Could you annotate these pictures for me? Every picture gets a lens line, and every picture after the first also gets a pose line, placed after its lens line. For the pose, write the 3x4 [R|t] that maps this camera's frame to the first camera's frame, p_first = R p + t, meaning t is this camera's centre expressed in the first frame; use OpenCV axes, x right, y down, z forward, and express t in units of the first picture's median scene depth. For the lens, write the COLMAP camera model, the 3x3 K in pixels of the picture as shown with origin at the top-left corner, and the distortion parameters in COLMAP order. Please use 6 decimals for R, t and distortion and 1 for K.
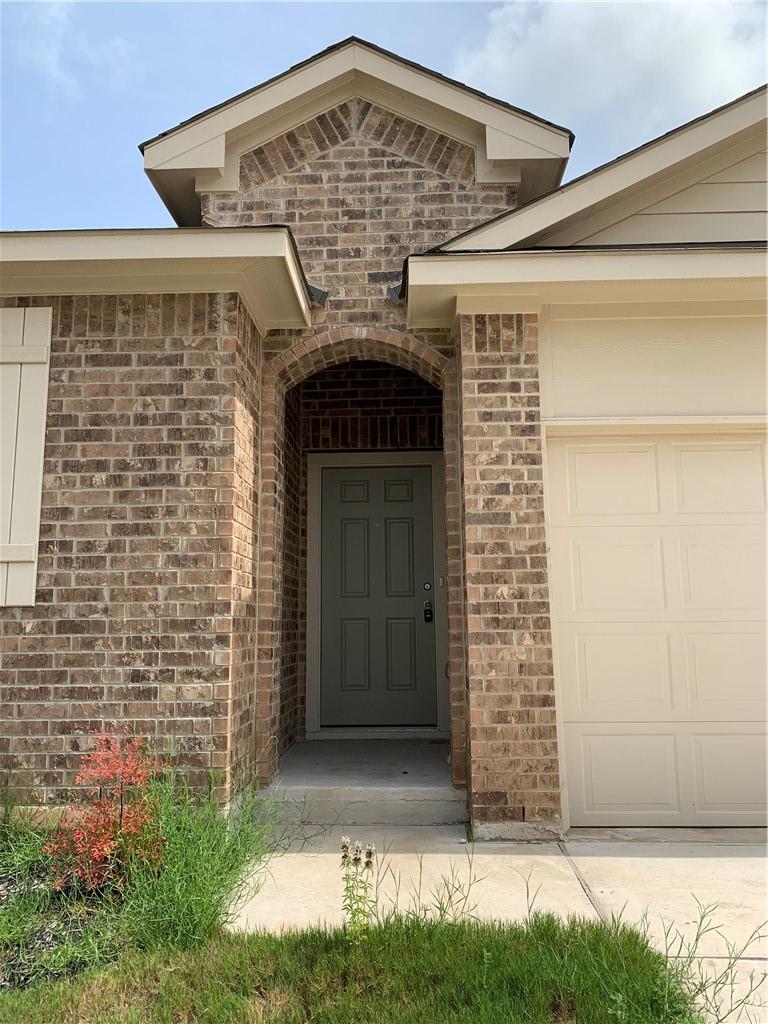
lens RADIAL K [[788.5, 0, 385.5], [0, 788.5, 514.6], [0, 0, 1]] dist [0.014566, -0.014686]
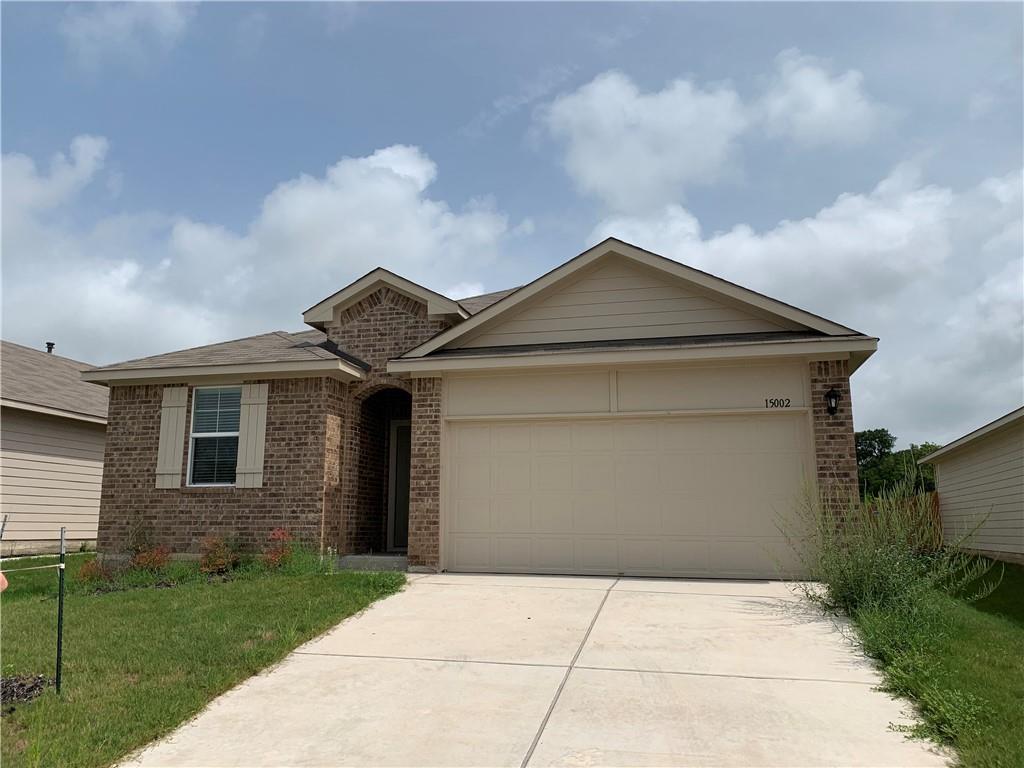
lens RADIAL K [[788.5, 0, 510.7], [0, 788.5, 382.1], [0, 0, 1]] dist [0.014566, -0.014686]
pose [[0.980711, -0.026678, -0.193632, 0.997202], [0.018903, 0.998943, -0.041887, -0.131052], [0.194545, 0.037419, 0.980180, -1.639956]]
